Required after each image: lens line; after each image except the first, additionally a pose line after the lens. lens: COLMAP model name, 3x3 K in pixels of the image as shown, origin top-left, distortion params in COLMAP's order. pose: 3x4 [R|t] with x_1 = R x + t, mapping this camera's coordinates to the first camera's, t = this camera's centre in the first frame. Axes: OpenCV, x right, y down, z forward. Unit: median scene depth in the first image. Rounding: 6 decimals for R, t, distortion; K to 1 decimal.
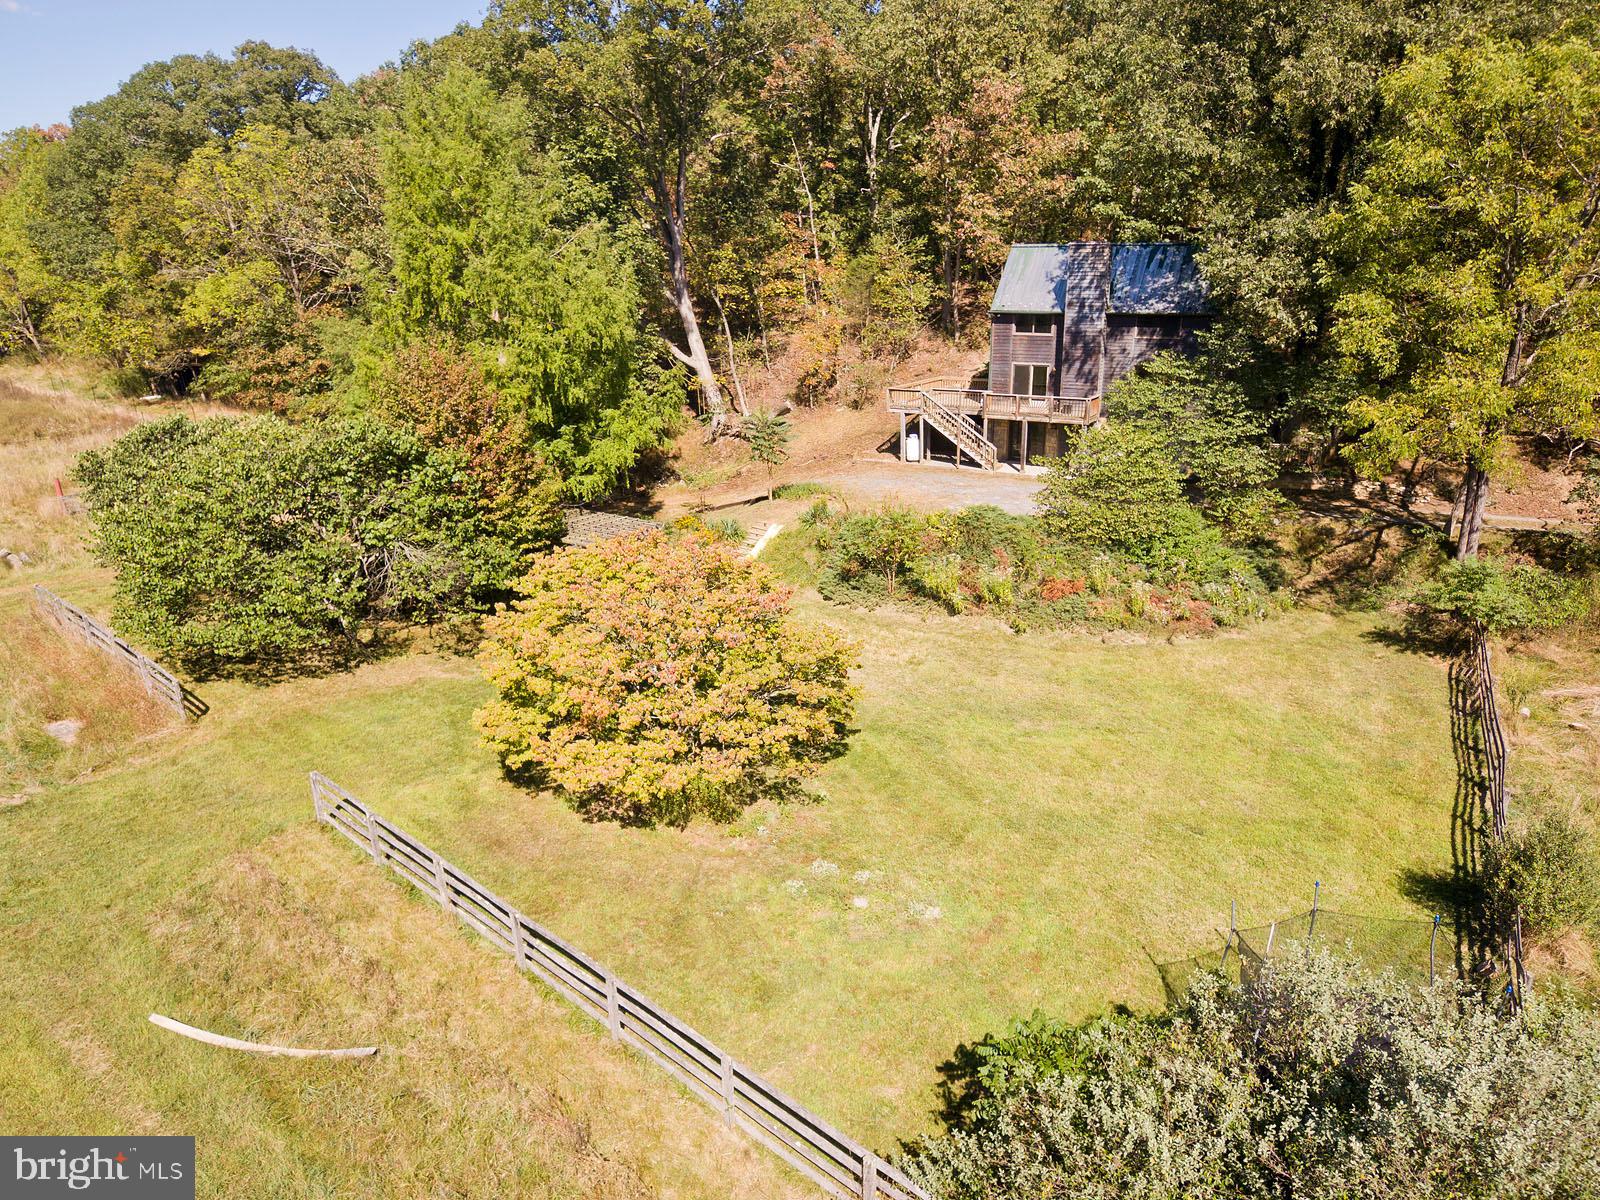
lens RADIAL K [[1030.8, 0, 802.2], [0, 1030.8, 591.6], [0, 0, 1]] dist [0.110661, -0.151018]
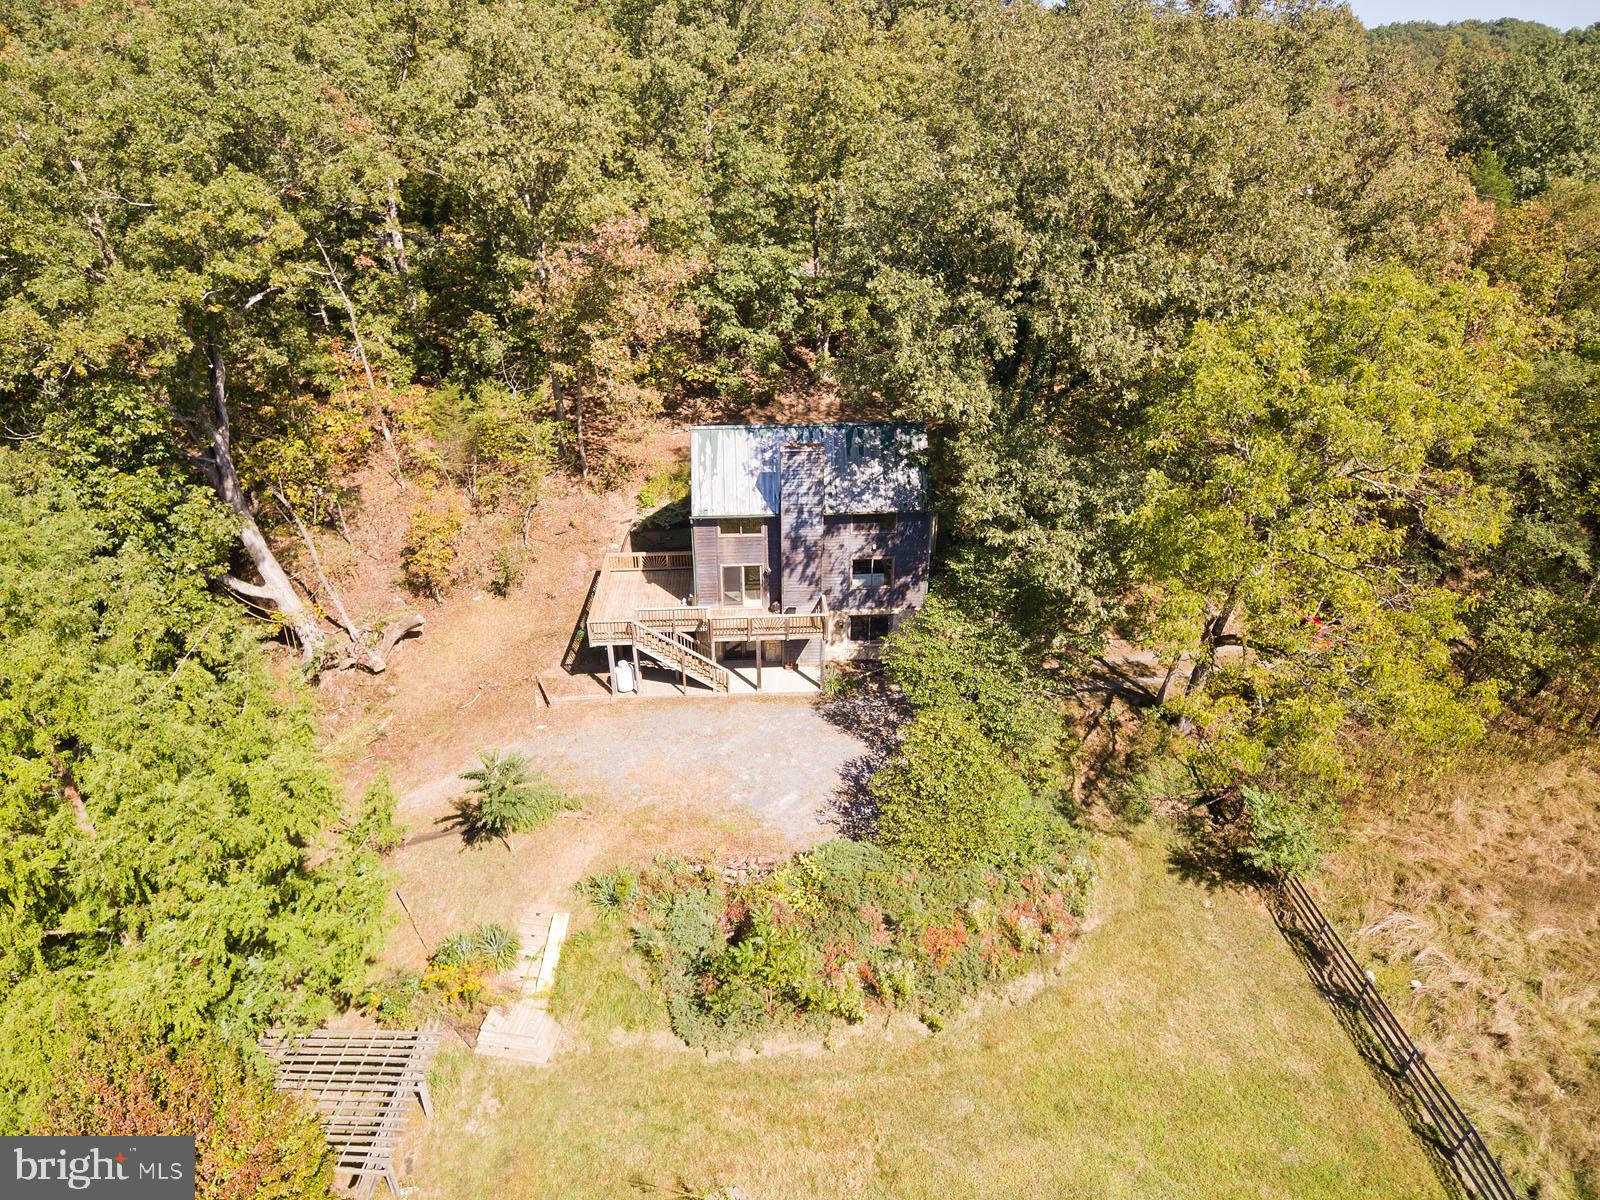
lens RADIAL K [[957.3, 0, 782.4], [0, 957.3, 603.4], [0, 0, 1]] dist [0.080316, -0.112799]
pose [[0.853873, -0.241627, 0.460995, -0.143195], [0.162245, 0.965145, 0.205356, -0.366183], [-0.494547, -0.100554, 0.863314, 0.284974]]
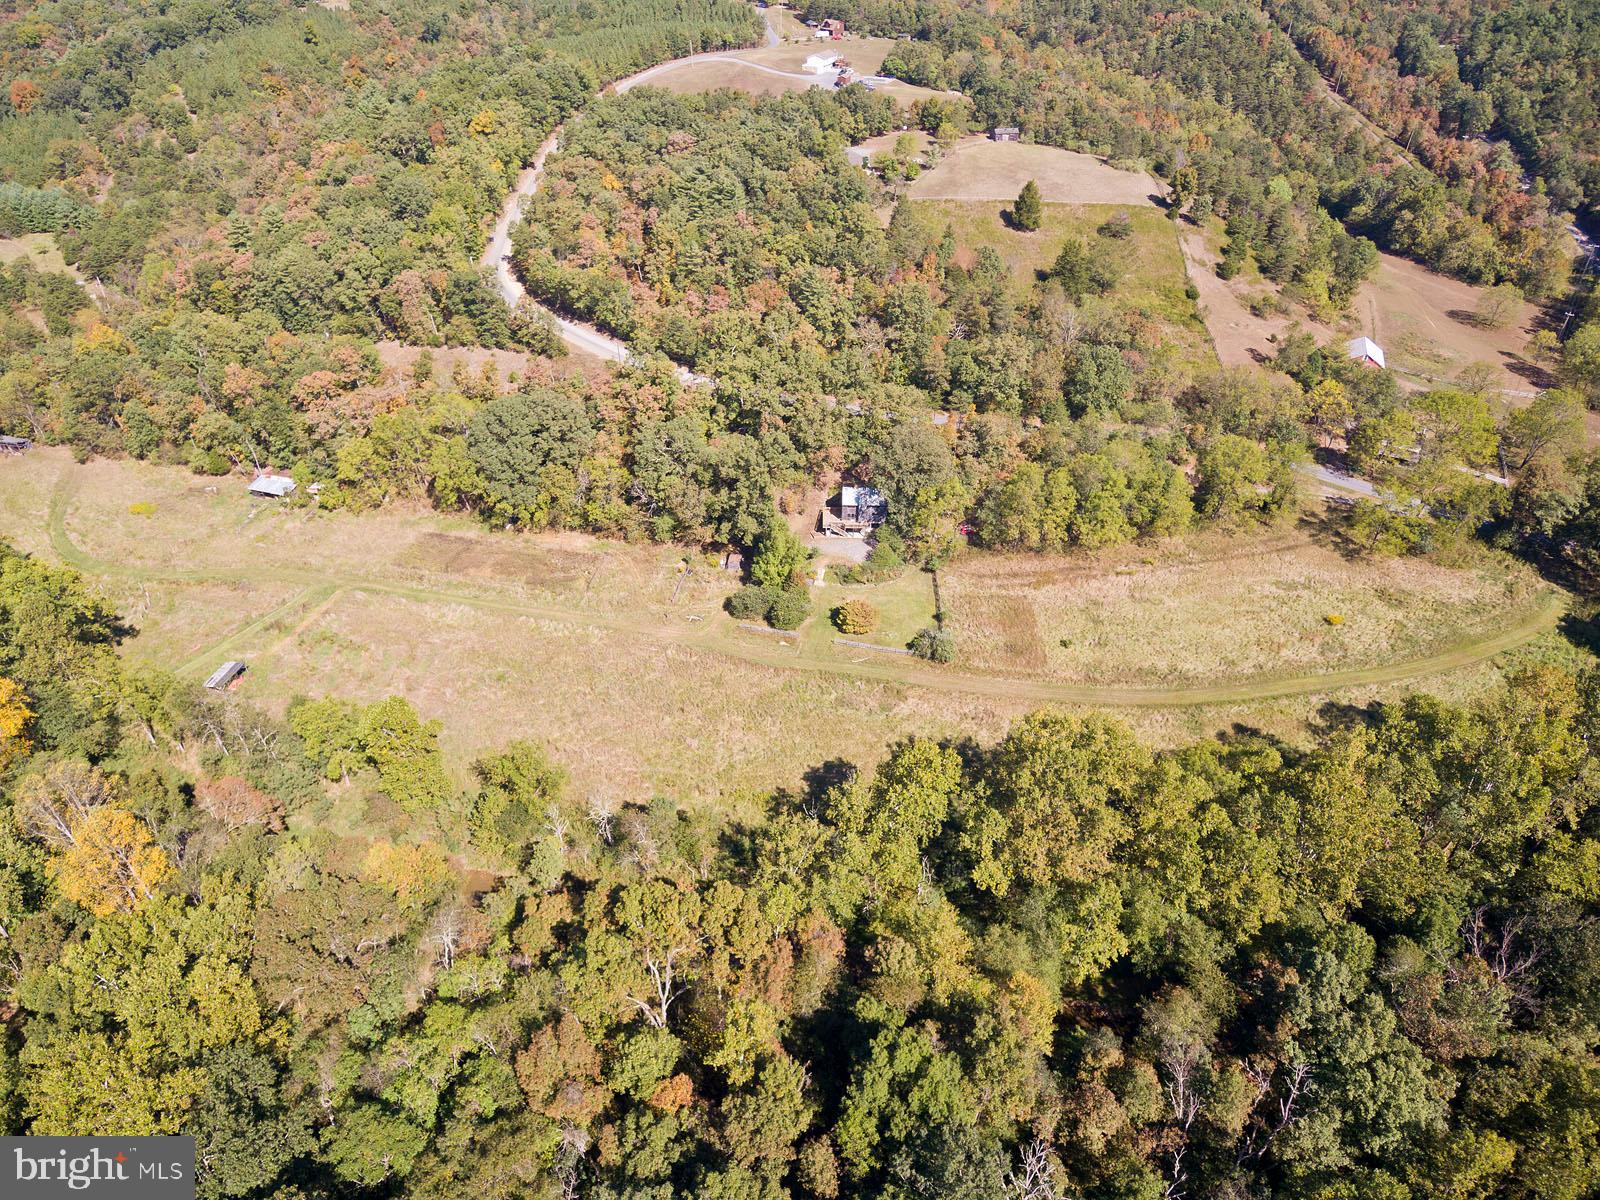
lens RADIAL K [[957.3, 0, 782.4], [0, 957.3, 603.4], [0, 0, 1]] dist [0.080316, -0.112799]
pose [[0.894421, -0.283084, 0.346228, -1.764025], [0.141641, 0.913622, 0.381093, -1.623254], [-0.424203, -0.291818, 0.857260, -2.854027]]
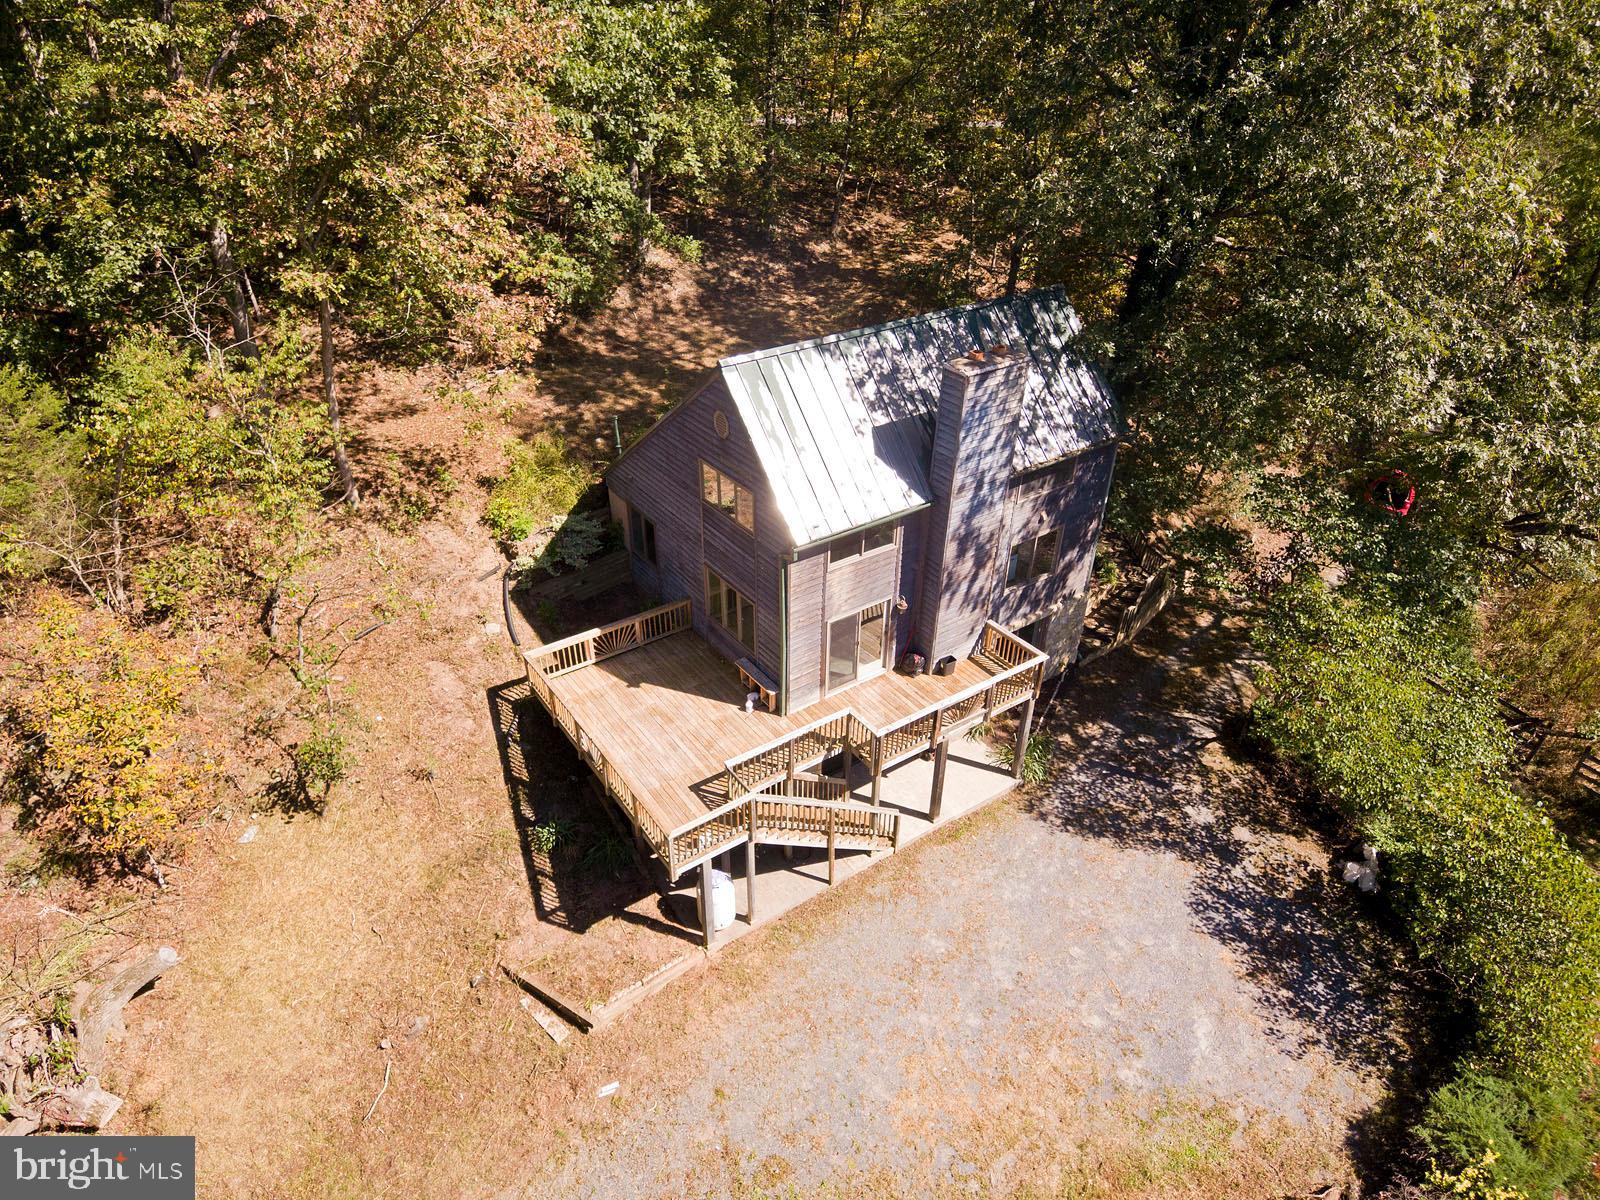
lens RADIAL K [[957.3, 0, 782.4], [0, 957.3, 603.4], [0, 0, 1]] dist [0.080316, -0.112799]
pose [[0.457481, -0.478899, 0.749244, -0.121708], [0.266930, 0.877687, 0.398012, -0.419599], [-0.848210, 0.017913, 0.529358, 0.839623]]
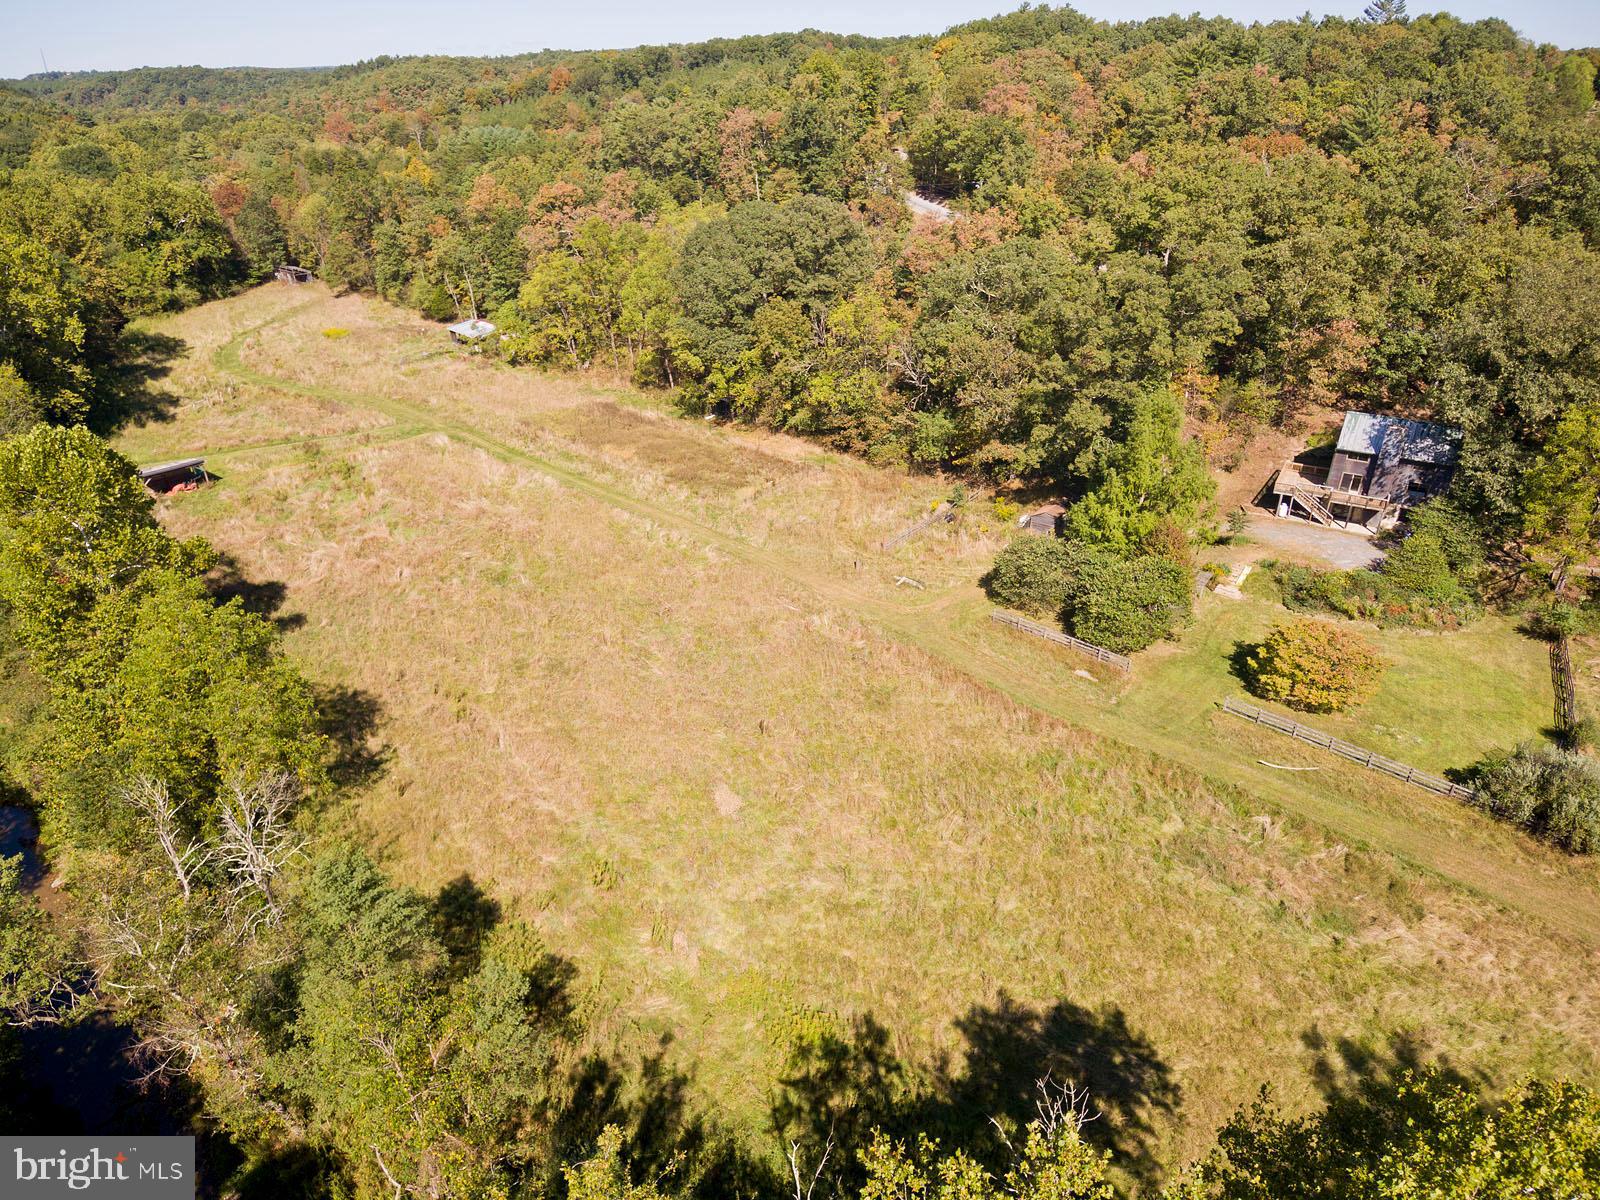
lens RADIAL K [[951.8, 0, 783.5], [0, 951.8, 606.7], [0, 0, 1]] dist [0.072344, -0.095828]
pose [[0.997916, 0.014029, -0.062988, -0.807864], [-0.001573, 0.981080, 0.193594, -0.343490], [0.064512, -0.193091, 0.979058, -1.018865]]
